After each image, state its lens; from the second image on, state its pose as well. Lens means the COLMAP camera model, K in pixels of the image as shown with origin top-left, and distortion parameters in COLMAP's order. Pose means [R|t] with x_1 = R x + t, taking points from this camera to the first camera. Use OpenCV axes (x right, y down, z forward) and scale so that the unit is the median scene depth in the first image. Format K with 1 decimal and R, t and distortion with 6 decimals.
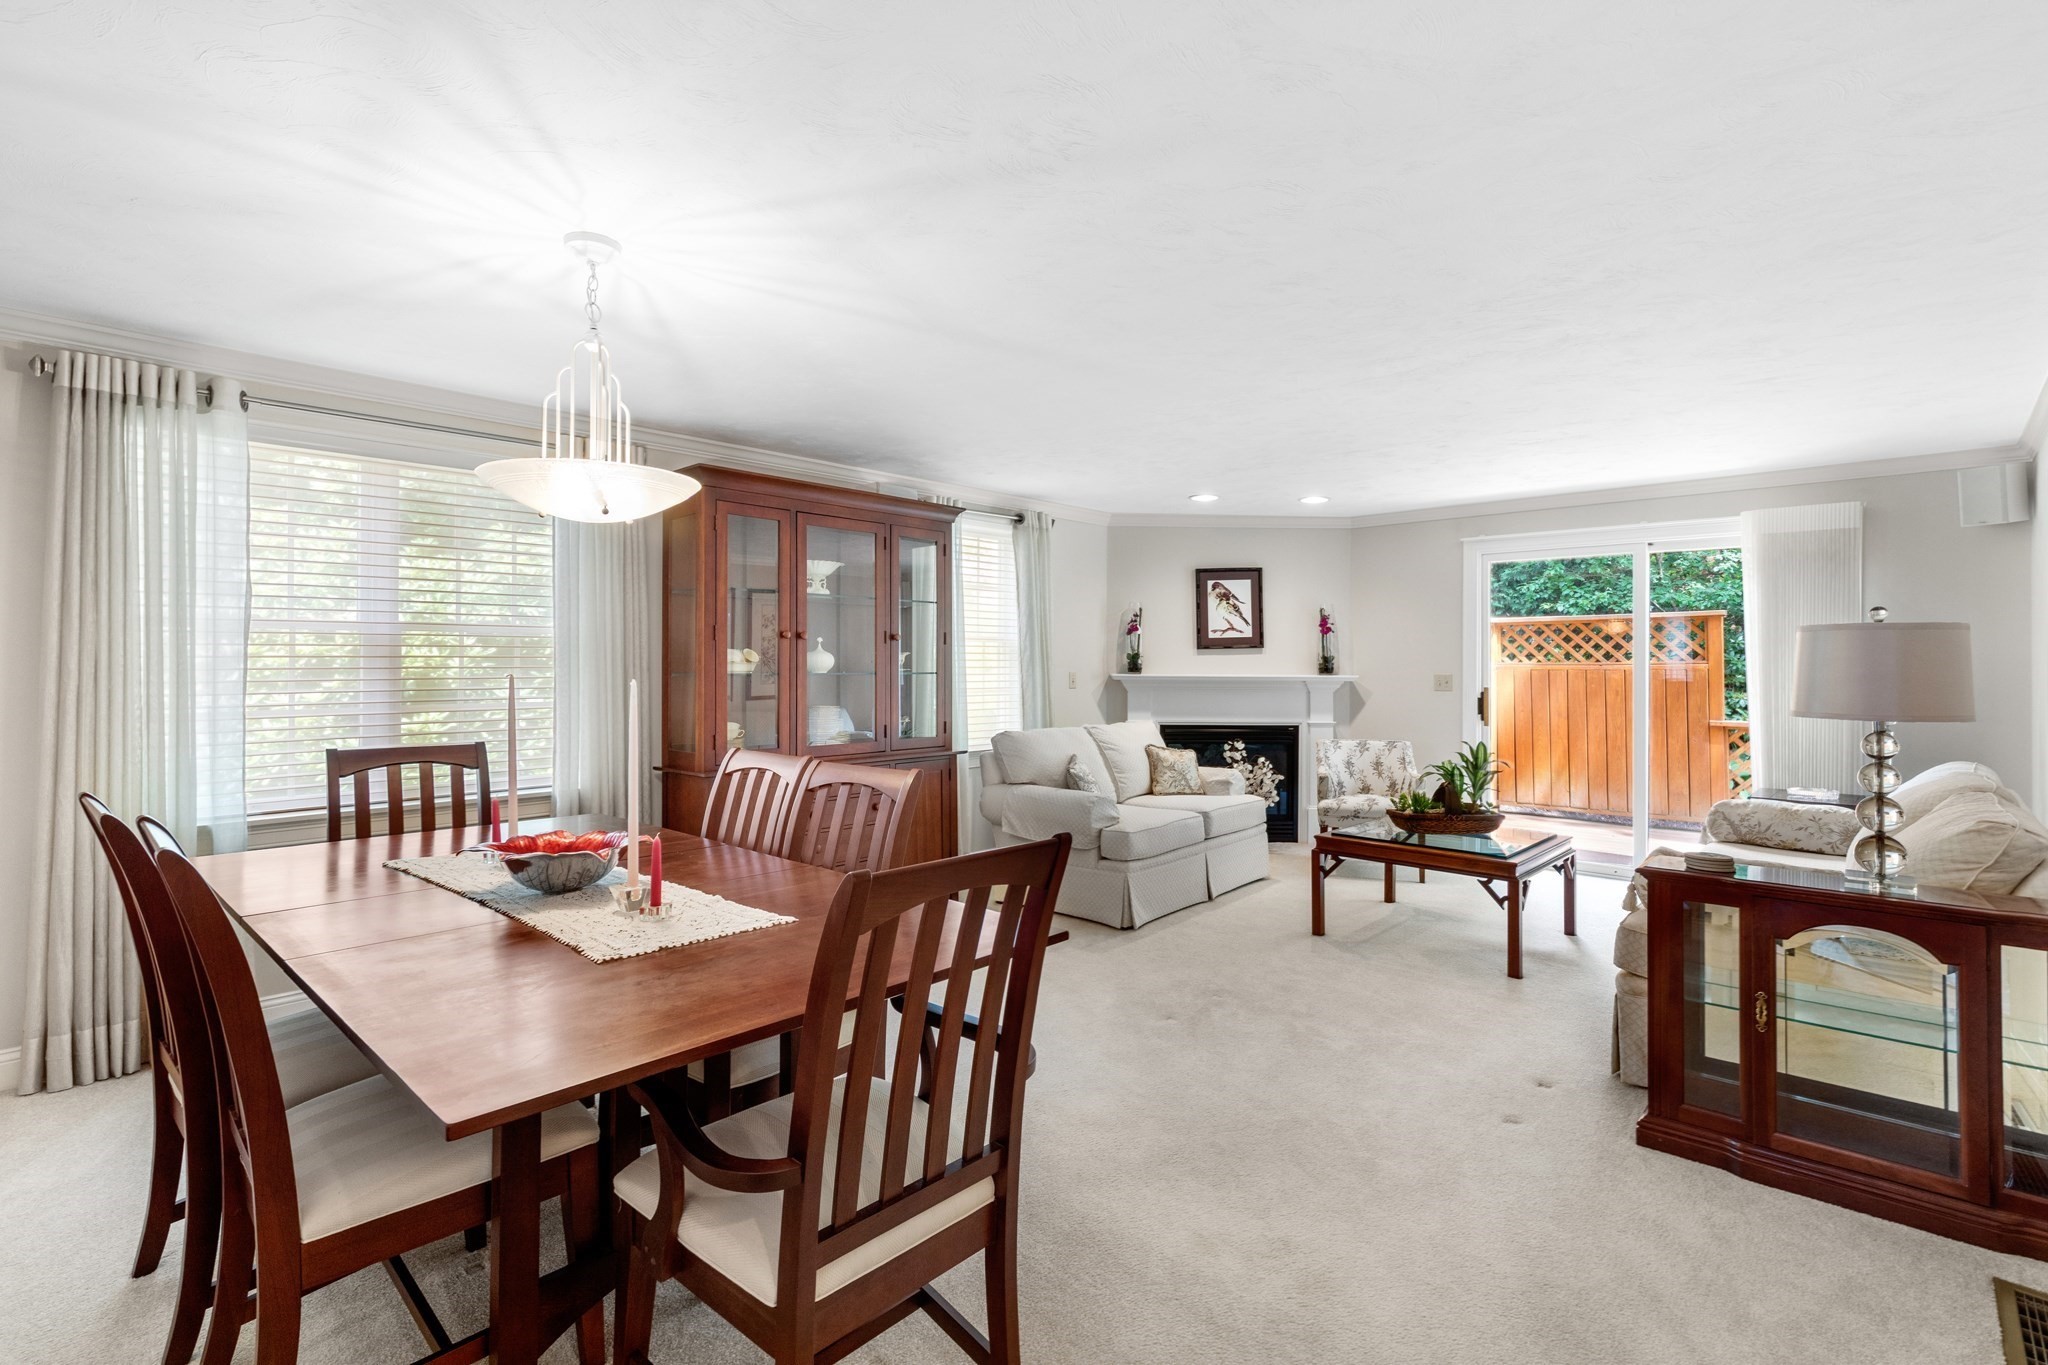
lens RADIAL K [[942.8, 0, 1024.0], [0, 942.8, 658.8], [0, 0, 1]] dist [0.005660, 0.000032]
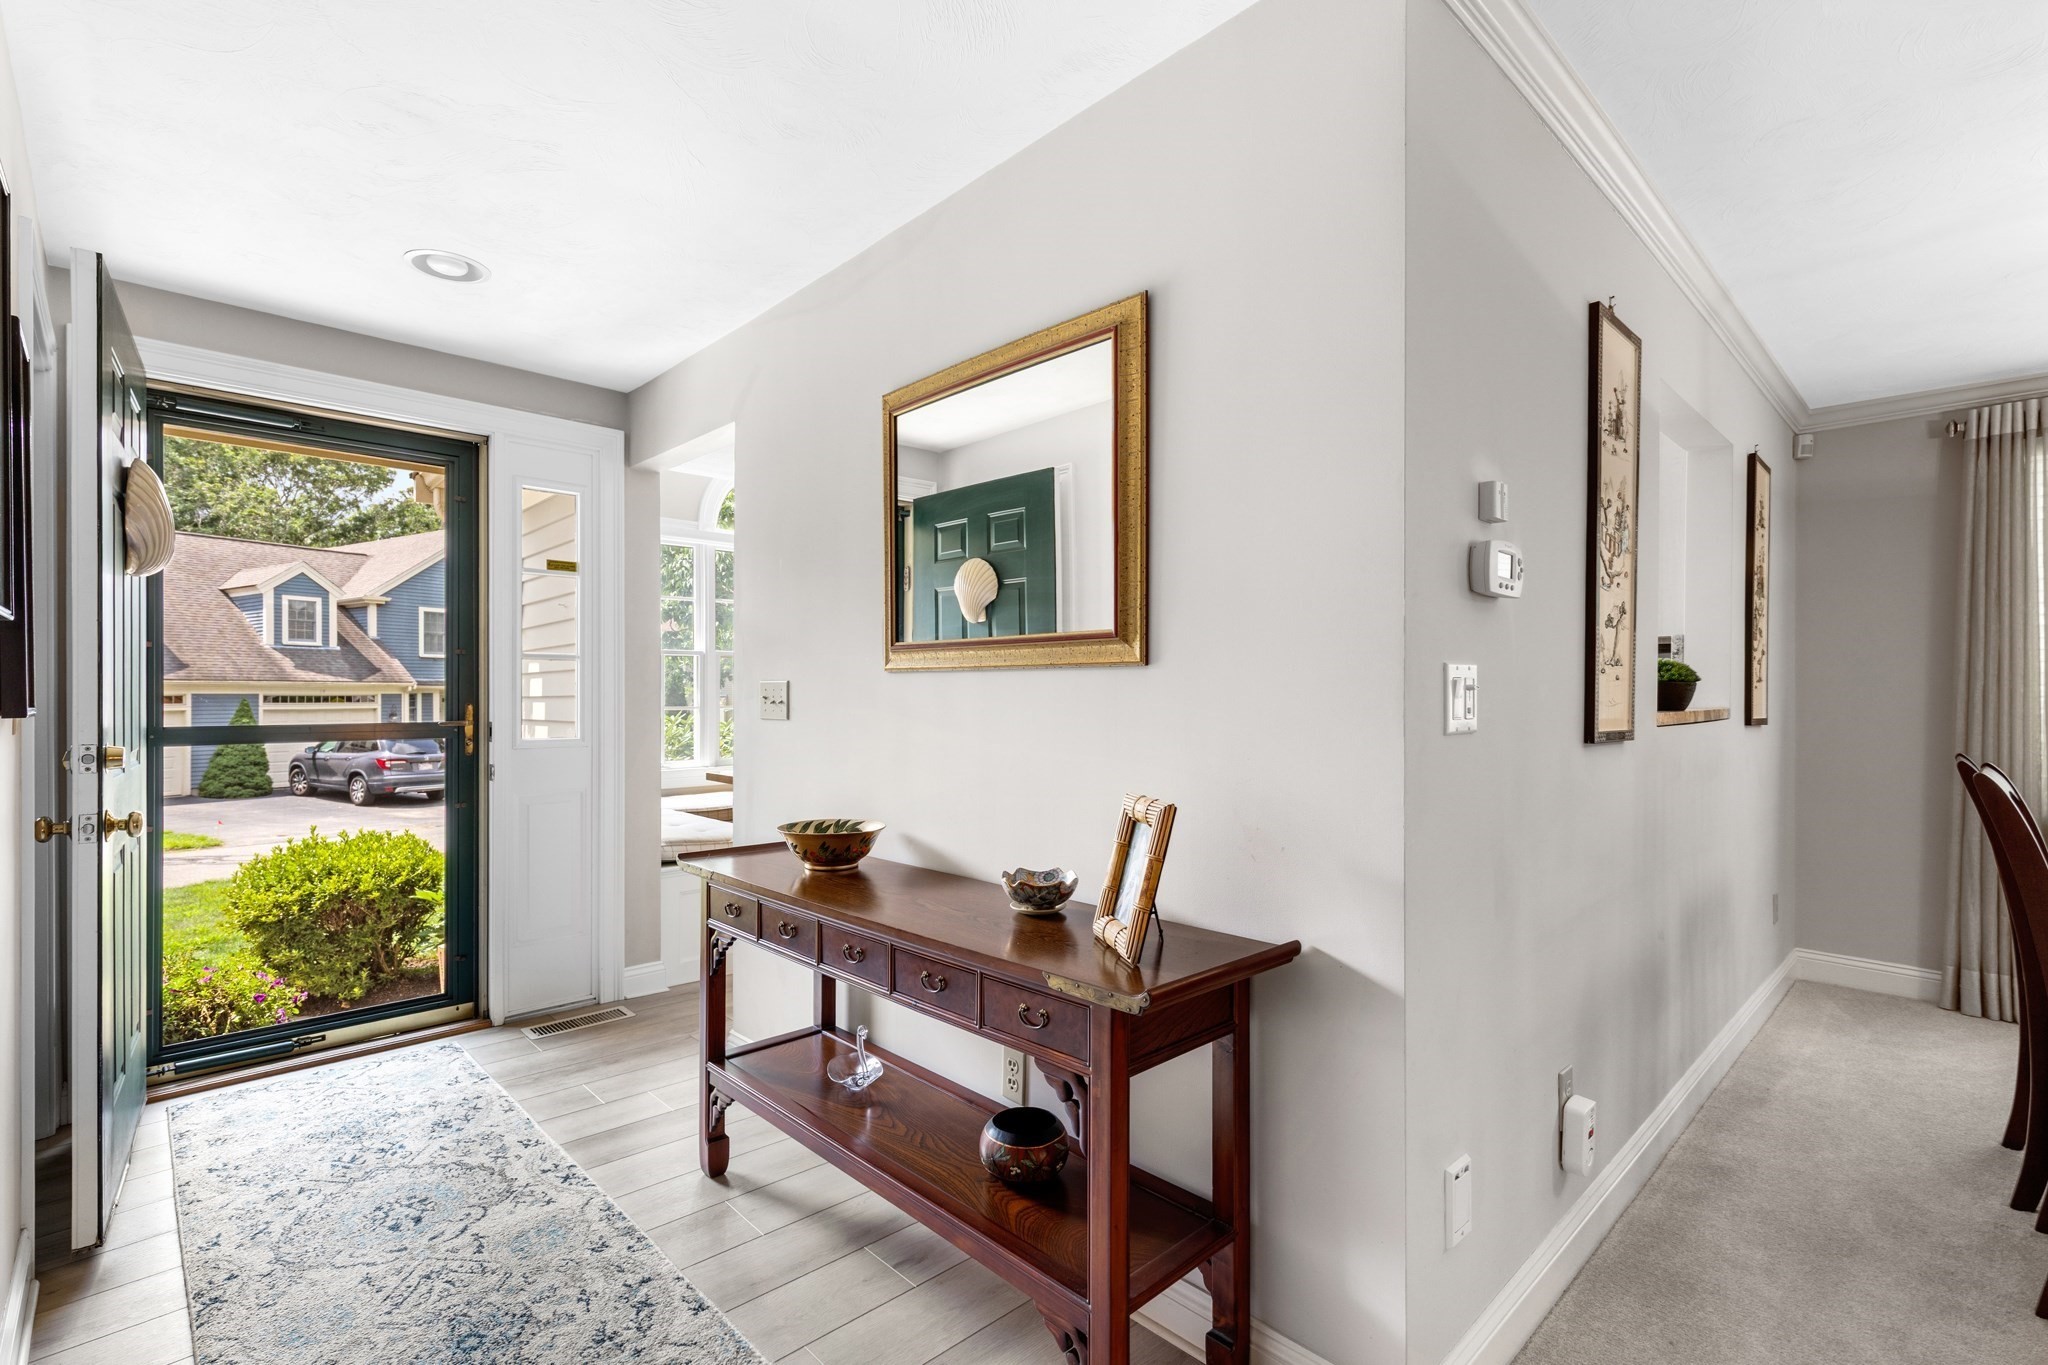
lens RADIAL K [[920.8, 0, 1030.8], [0, 920.8, 697.8], [0, 0, 1]] dist [0.009200, -0.000365]
pose [[-0.047855, -0.001473, -0.998853, 0.137755], [0.000385, 0.999999, -0.001494, 0.026746], [0.998854, -0.000456, -0.047854, -0.087232]]
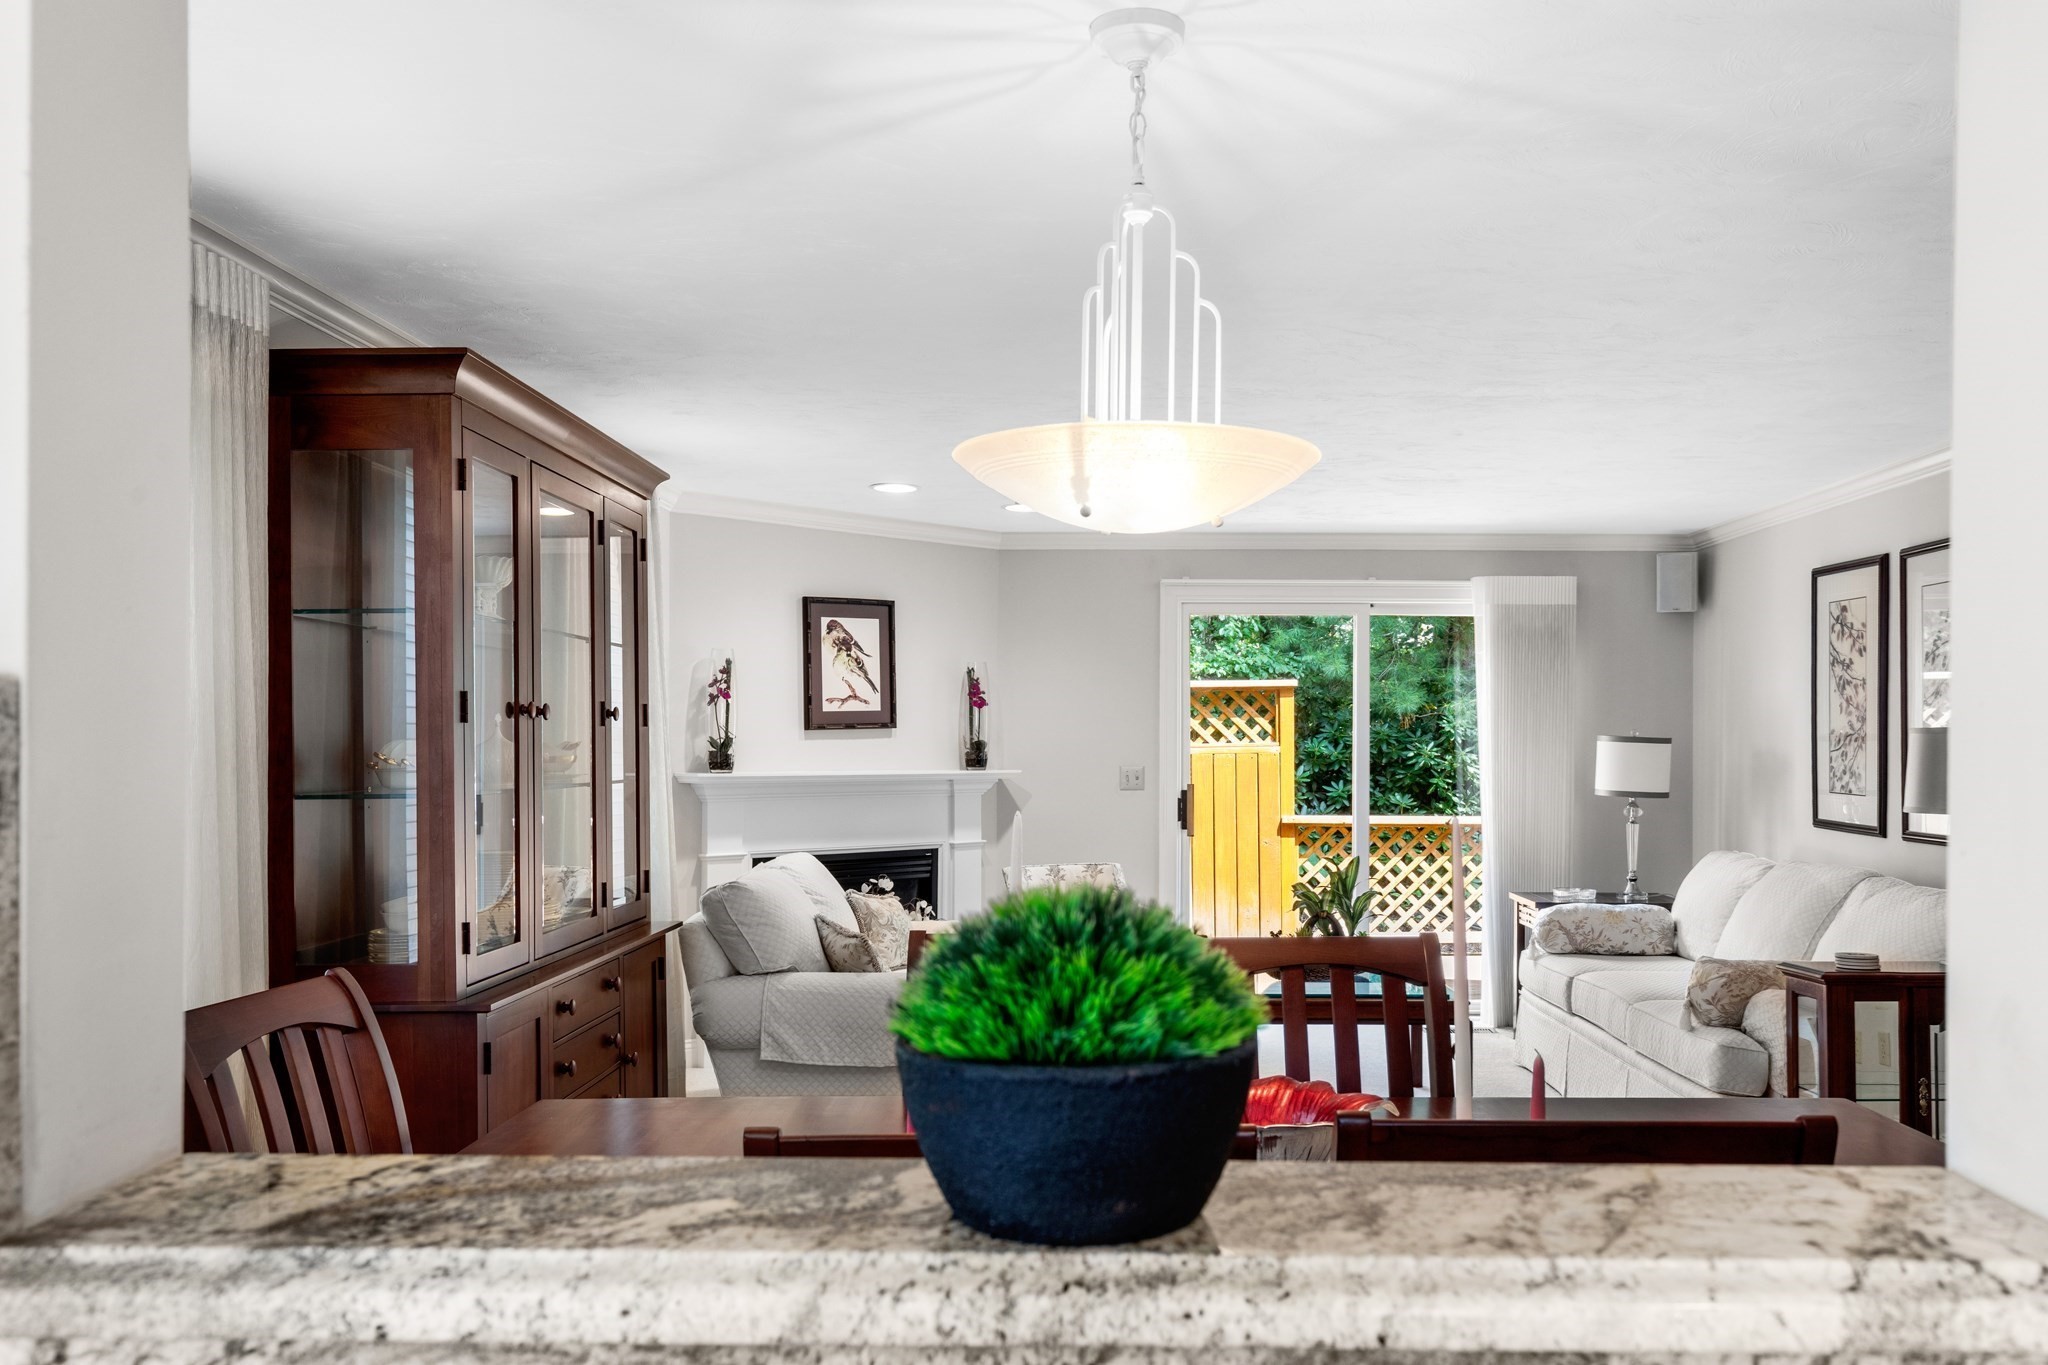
lens RADIAL K [[1643.5, 0, 1089.7], [0, 1643.5, 747.9], [0, 0, 1]] dist [-0.006580, -0.001178]
pose [[0.731098, -0.006268, 0.682244, -0.541968], [-0.002557, 0.999926, 0.011926, -0.015724], [-0.682268, -0.010463, 0.731027, 0.142836]]
